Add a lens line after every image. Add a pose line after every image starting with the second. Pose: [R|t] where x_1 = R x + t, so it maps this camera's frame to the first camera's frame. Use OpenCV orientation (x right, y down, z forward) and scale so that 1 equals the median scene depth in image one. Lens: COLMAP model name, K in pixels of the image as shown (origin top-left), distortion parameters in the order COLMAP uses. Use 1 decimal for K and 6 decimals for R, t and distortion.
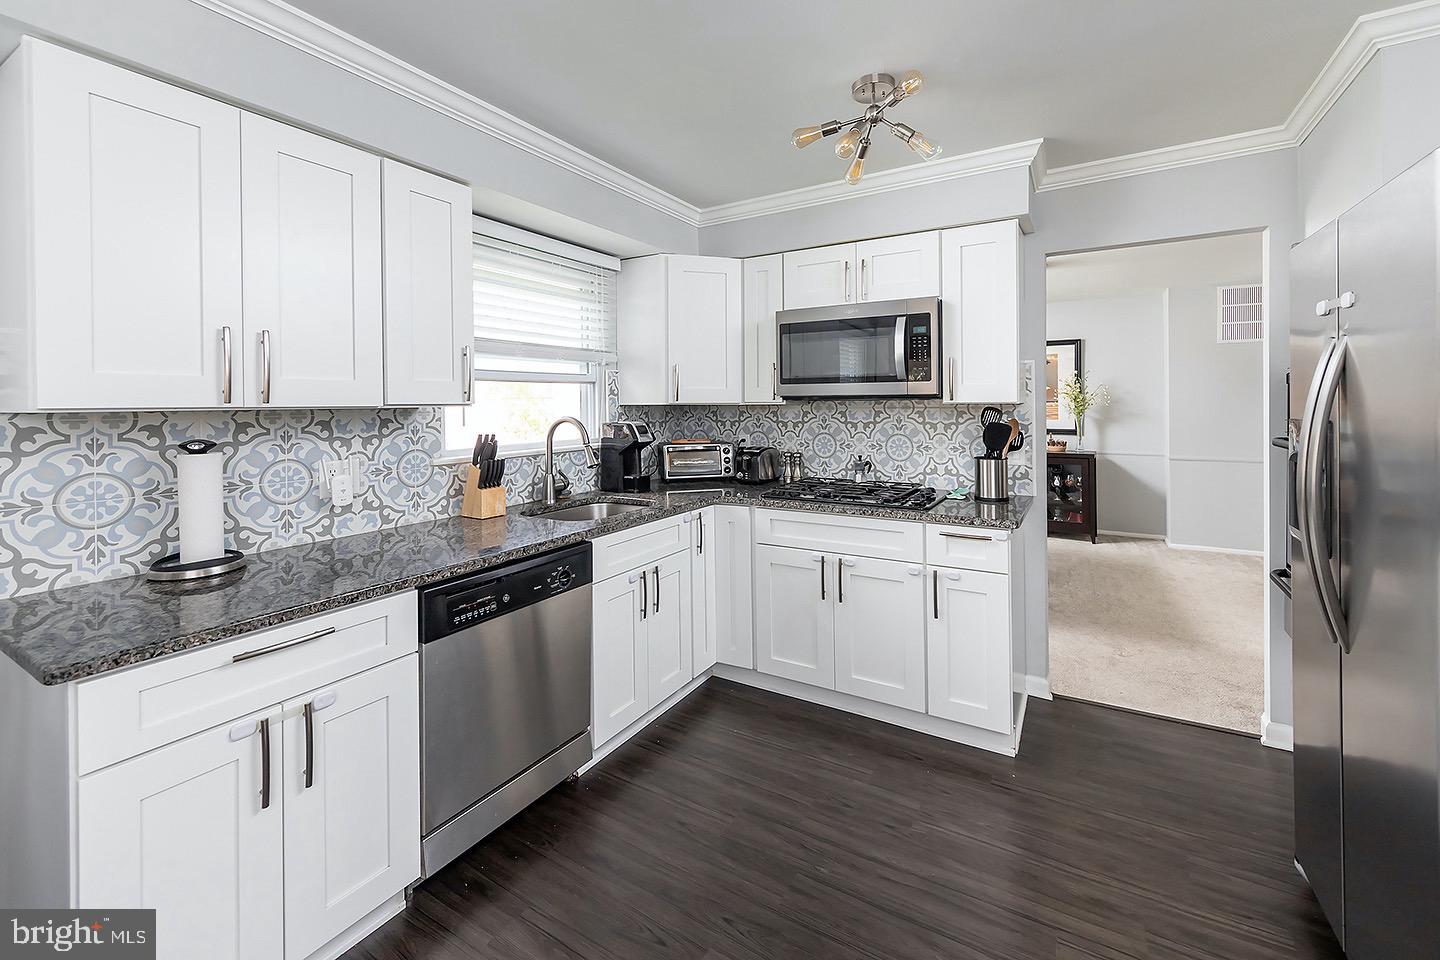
lens RADIAL K [[593.7, 0, 729.7], [0, 593.7, 418.5], [0, 0, 1]] dist [-0.000456, -0.000202]
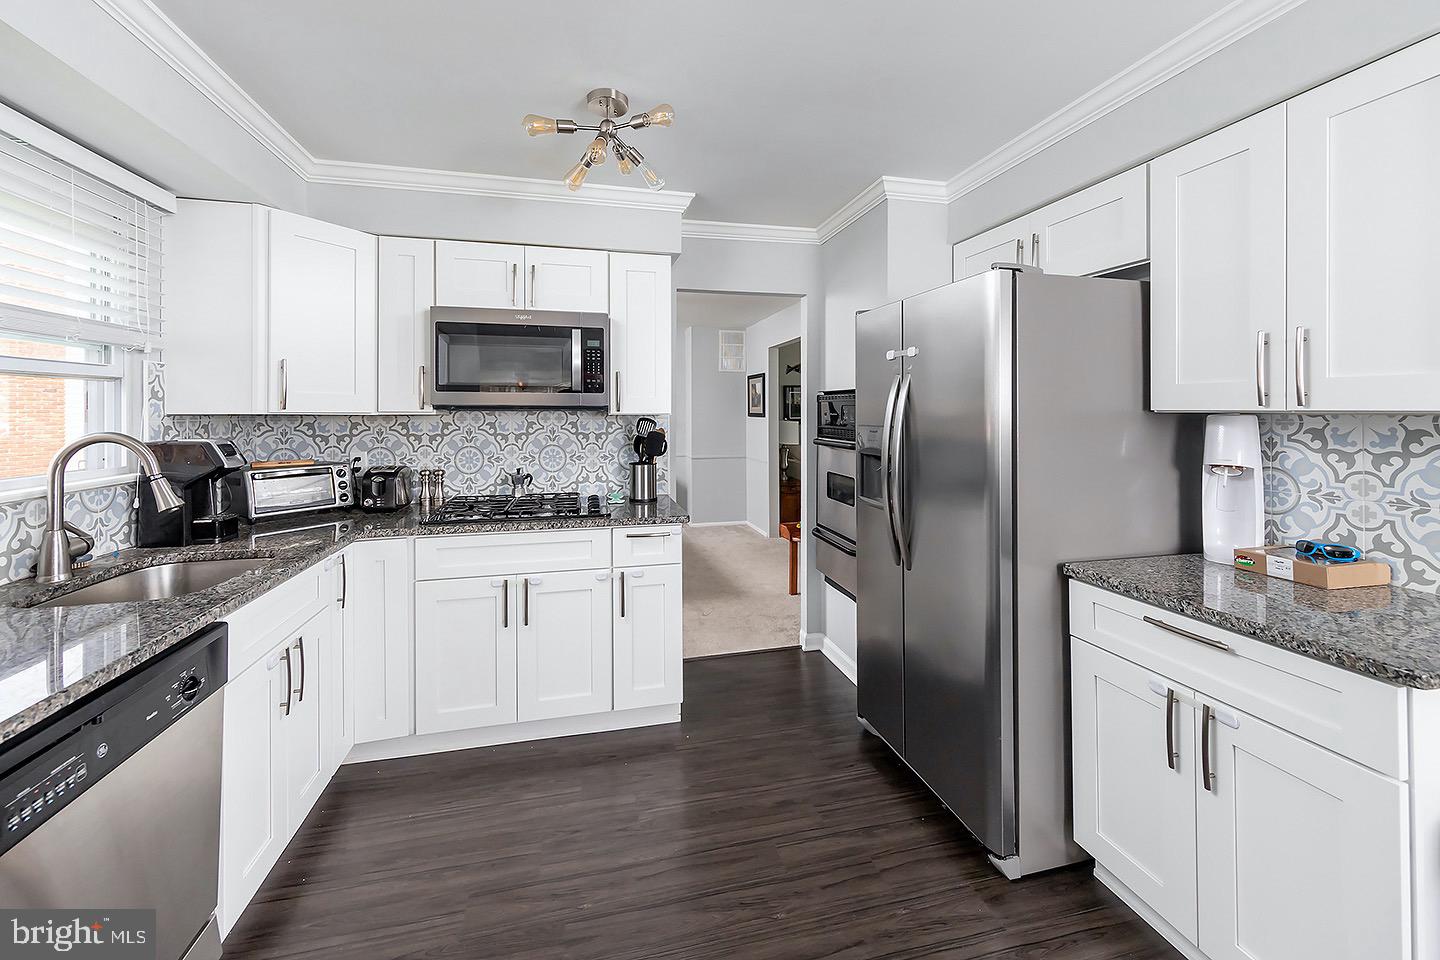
lens RADIAL K [[581.3, 0, 719.2], [0, 581.3, 421.7], [0, 0, 1]] dist [0.001934, -0.000121]
pose [[0.714027, -0.003661, 0.700108, -0.223017], [0.013210, 0.999879, -0.008244, -0.001007], [-0.699993, 0.015135, 0.713989, 0.116058]]
